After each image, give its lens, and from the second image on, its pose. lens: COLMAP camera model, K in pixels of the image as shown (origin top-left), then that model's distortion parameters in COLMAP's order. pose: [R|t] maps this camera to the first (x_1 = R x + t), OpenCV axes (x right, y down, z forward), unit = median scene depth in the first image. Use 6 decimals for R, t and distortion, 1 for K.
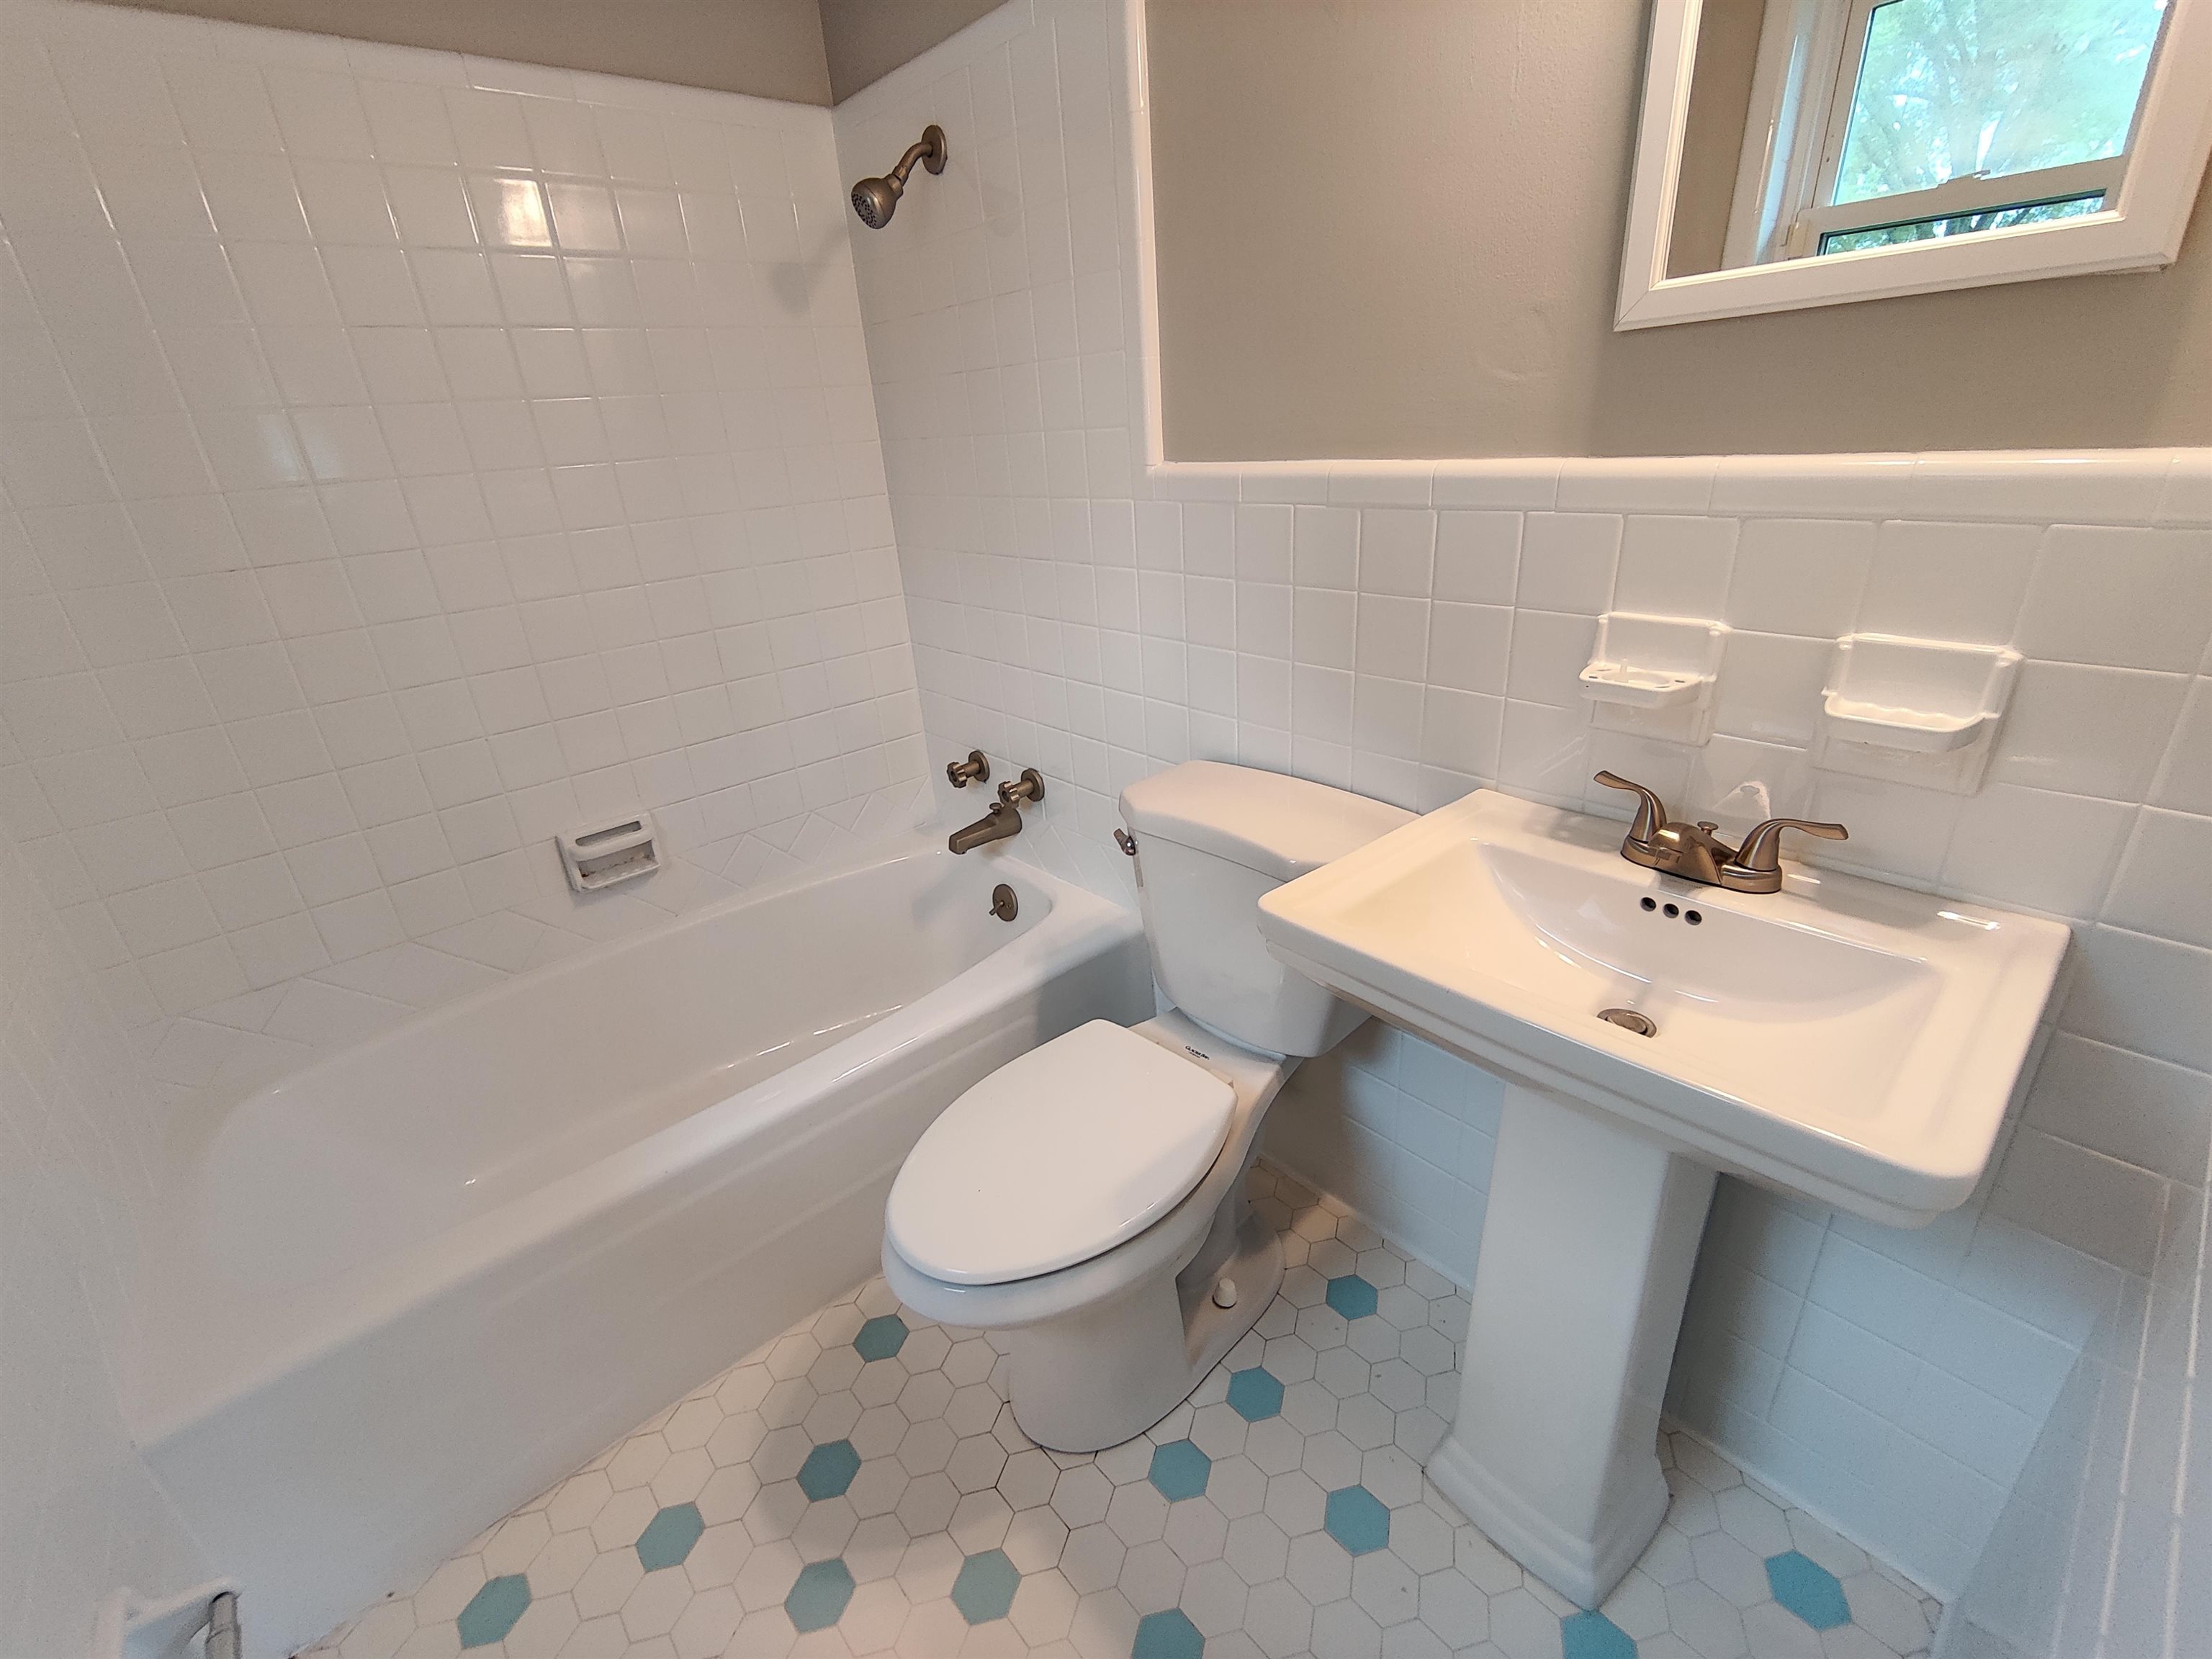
lens RADIAL K [[942.6, 0, 1111.1], [0, 942.6, 827.7], [0, 0, 1]] dist [-0.002656, -0.000910]
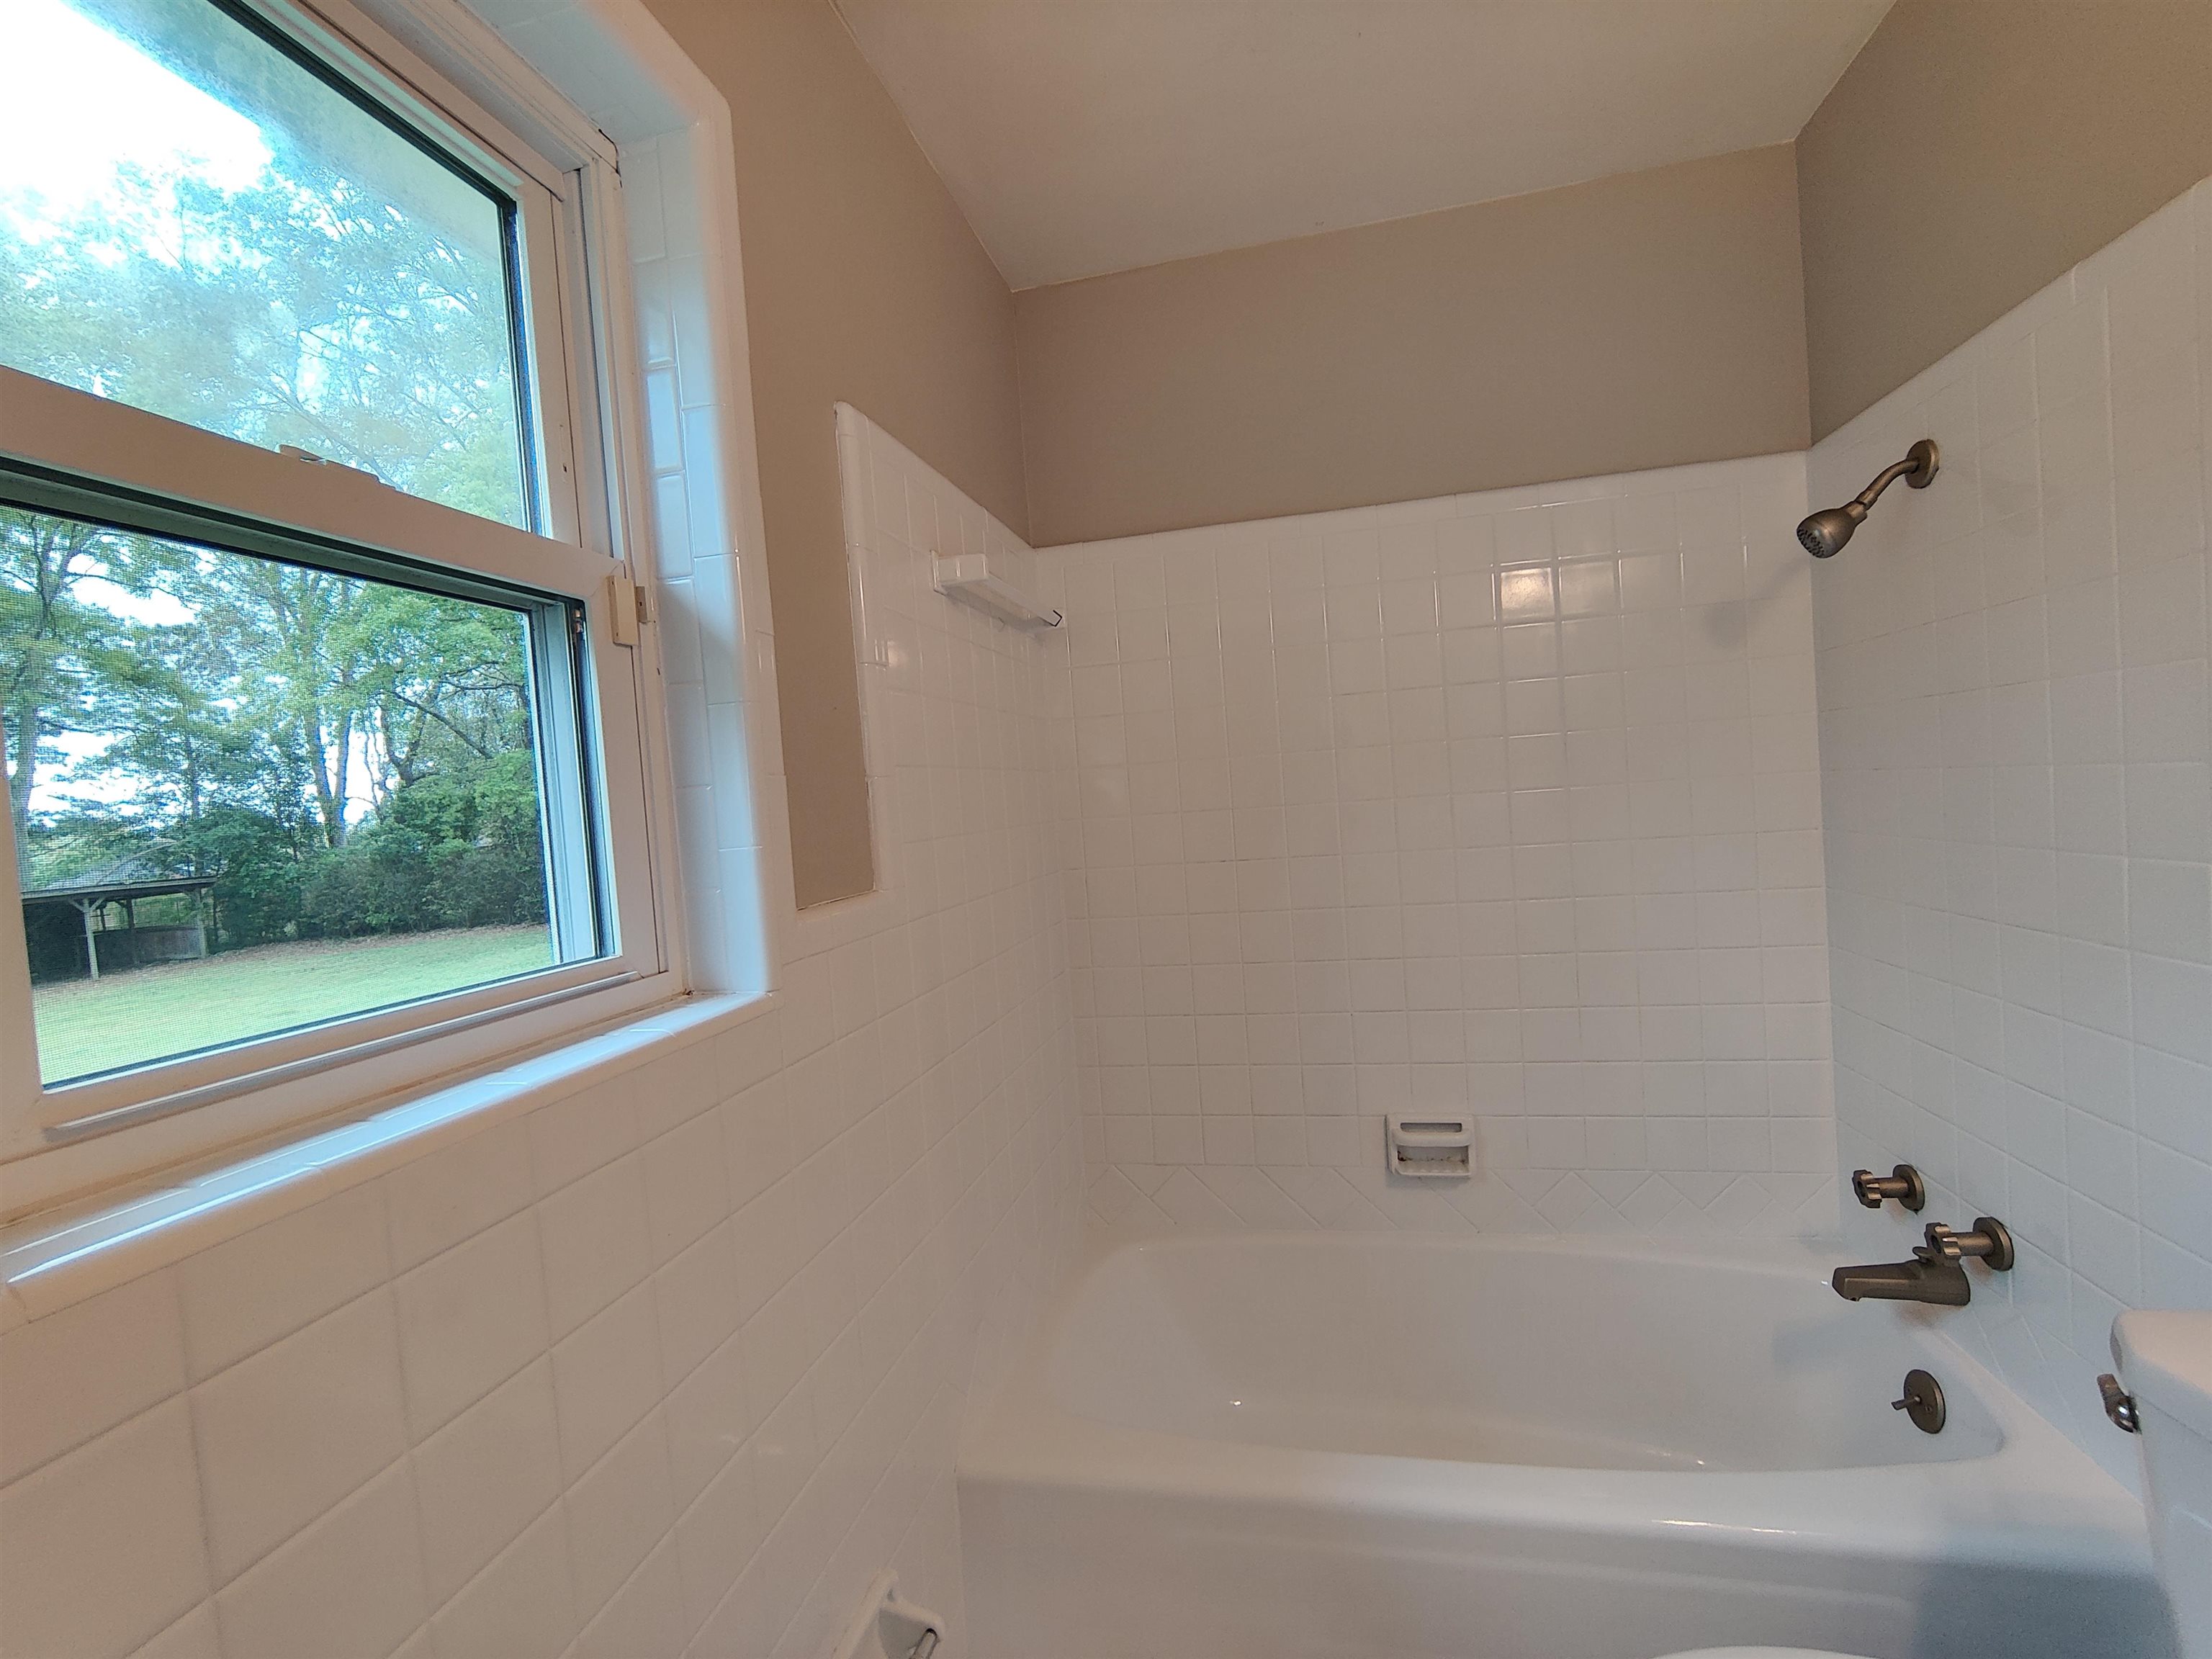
lens RADIAL K [[942.6, 0, 1125.8], [0, 942.6, 835.7], [0, 0, 1]] dist [-0.002656, -0.000910]
pose [[0.591002, 0.054772, -0.804808, 0.081486], [-0.291992, 0.944563, -0.150138, -0.041233], [0.751969, 0.323730, 0.574231, 0.047469]]
